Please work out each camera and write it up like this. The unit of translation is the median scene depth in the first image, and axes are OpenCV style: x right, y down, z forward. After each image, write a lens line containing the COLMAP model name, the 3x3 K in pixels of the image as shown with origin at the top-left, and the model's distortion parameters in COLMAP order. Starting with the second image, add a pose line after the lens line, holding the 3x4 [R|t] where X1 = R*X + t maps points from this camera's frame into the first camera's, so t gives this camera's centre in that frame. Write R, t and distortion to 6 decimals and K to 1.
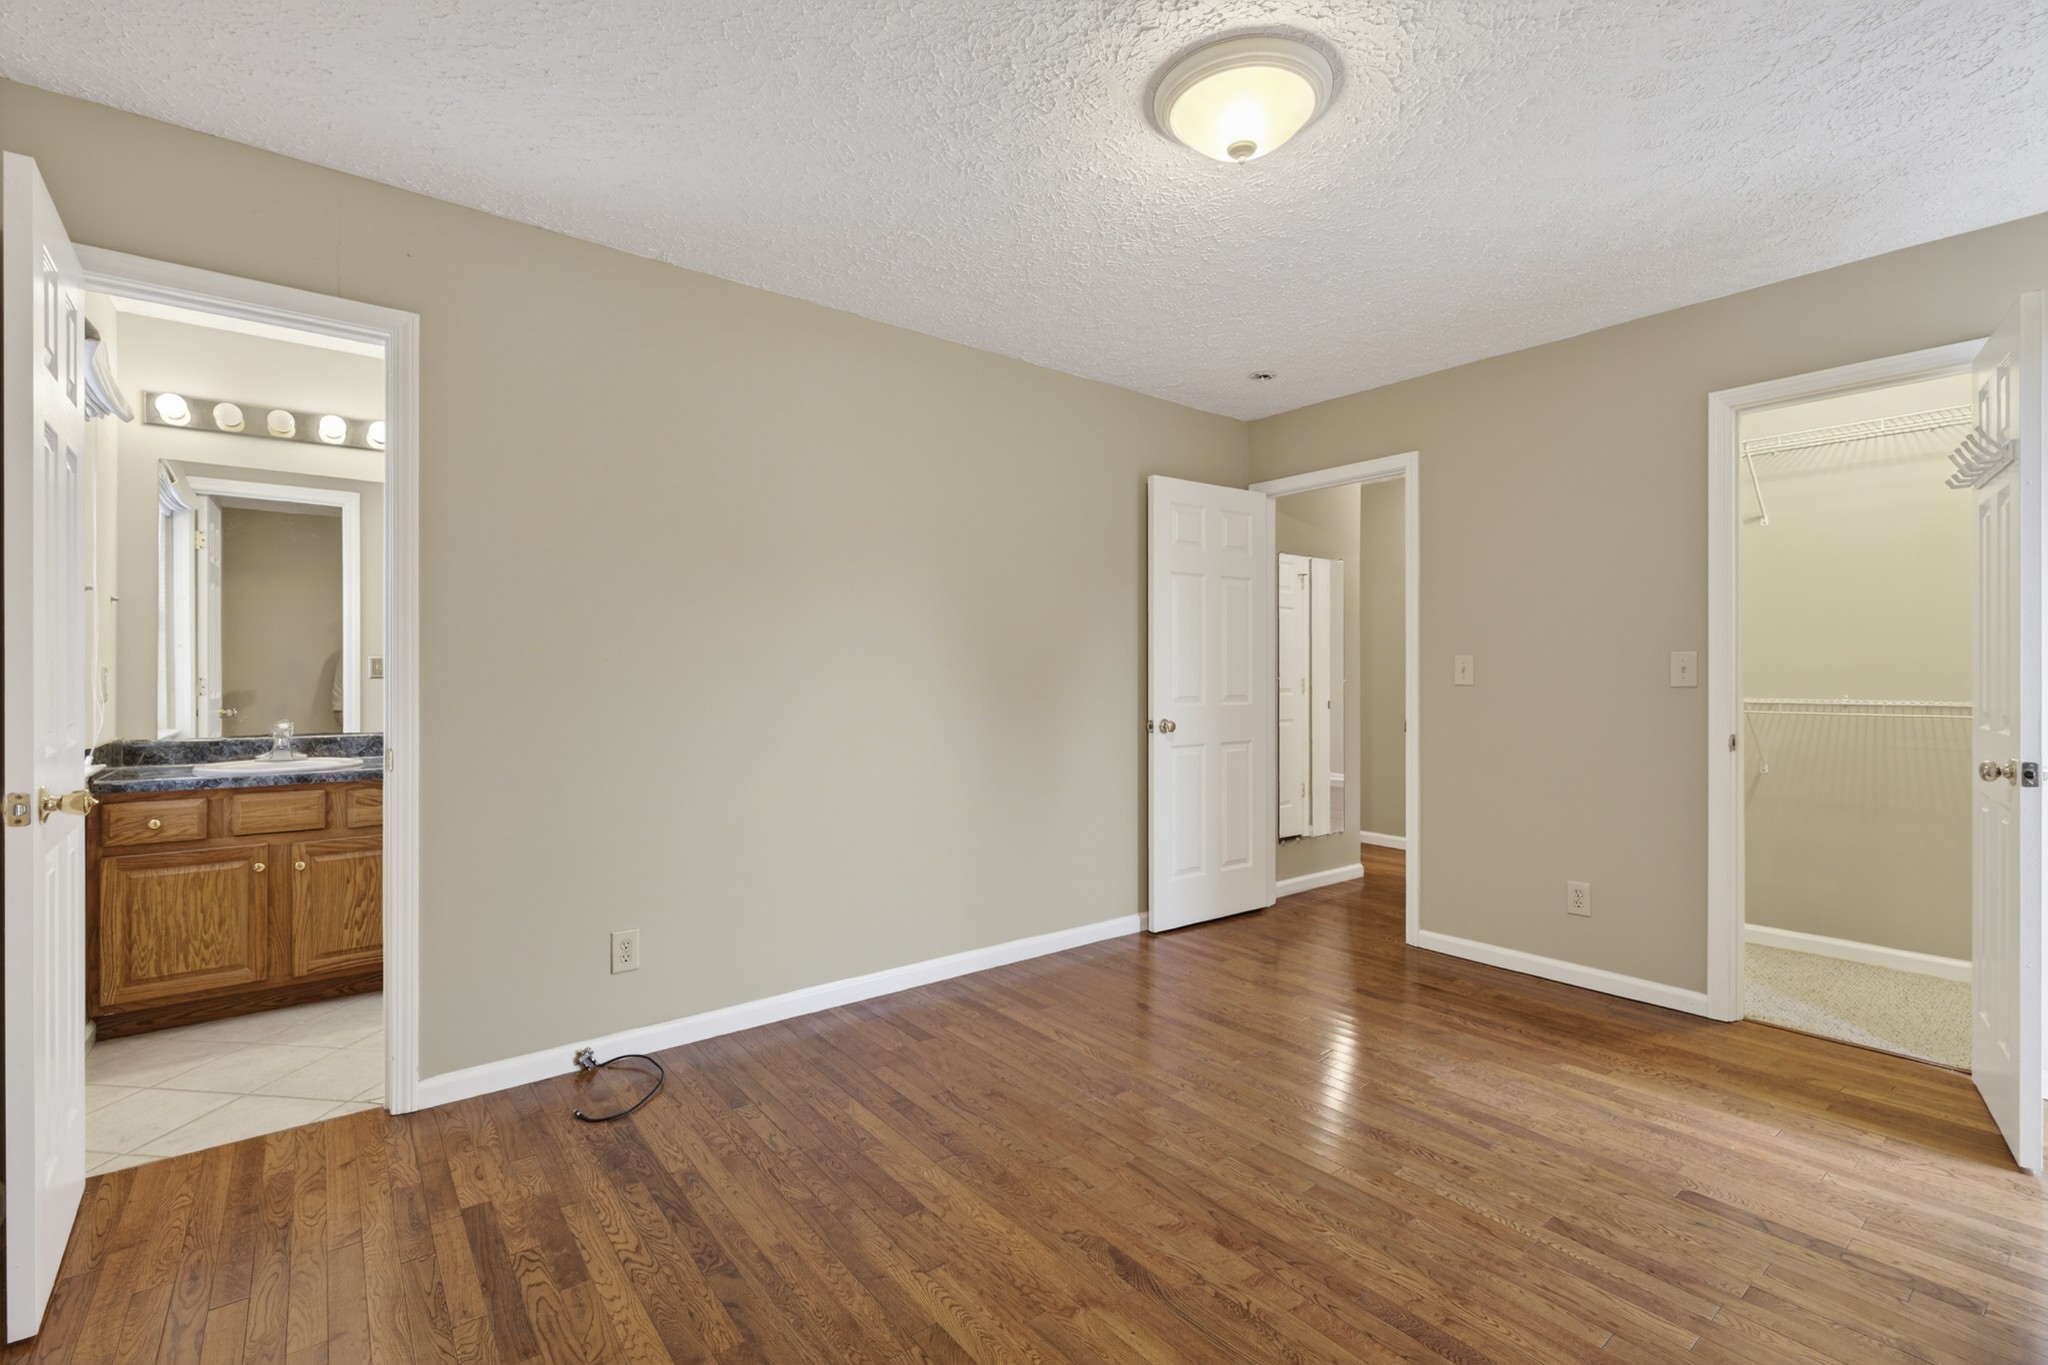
lens RADIAL K [[922.5, 0, 1024.0], [0, 922.5, 682.5], [0, 0, 1]] dist [-0.002202, -0.001345]
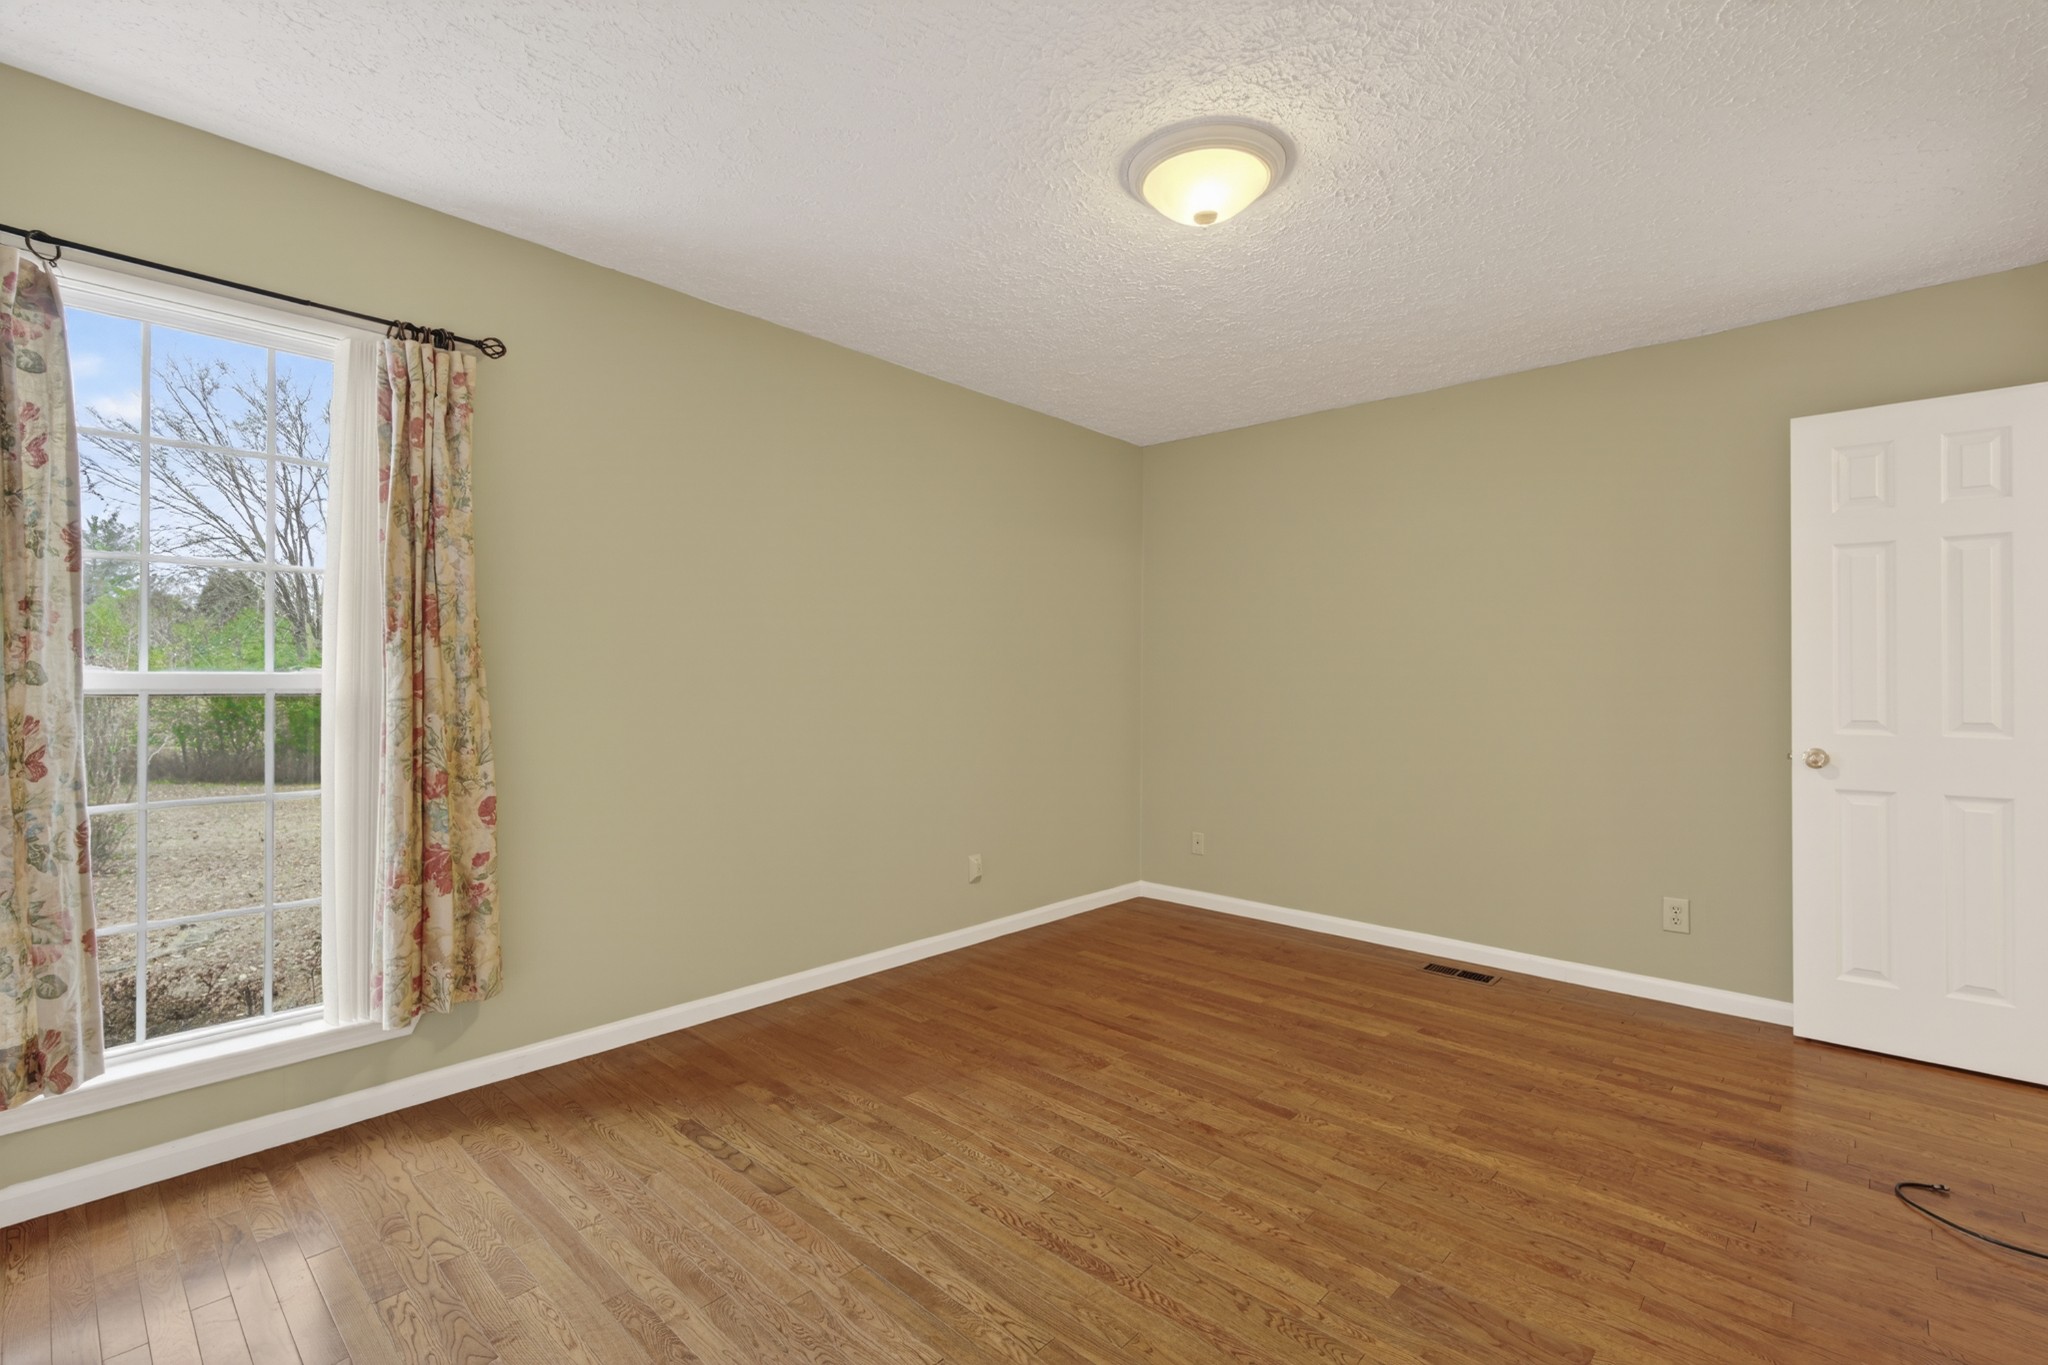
lens RADIAL K [[922.5, 0, 1024.0], [0, 922.5, 682.5], [0, 0, 1]] dist [-0.002202, -0.001345]
pose [[-0.988911, -0.006511, -0.148365, 0.620332], [-0.008181, 0.999910, 0.010653, -0.019236], [0.148282, 0.011749, -0.988875, 2.088810]]
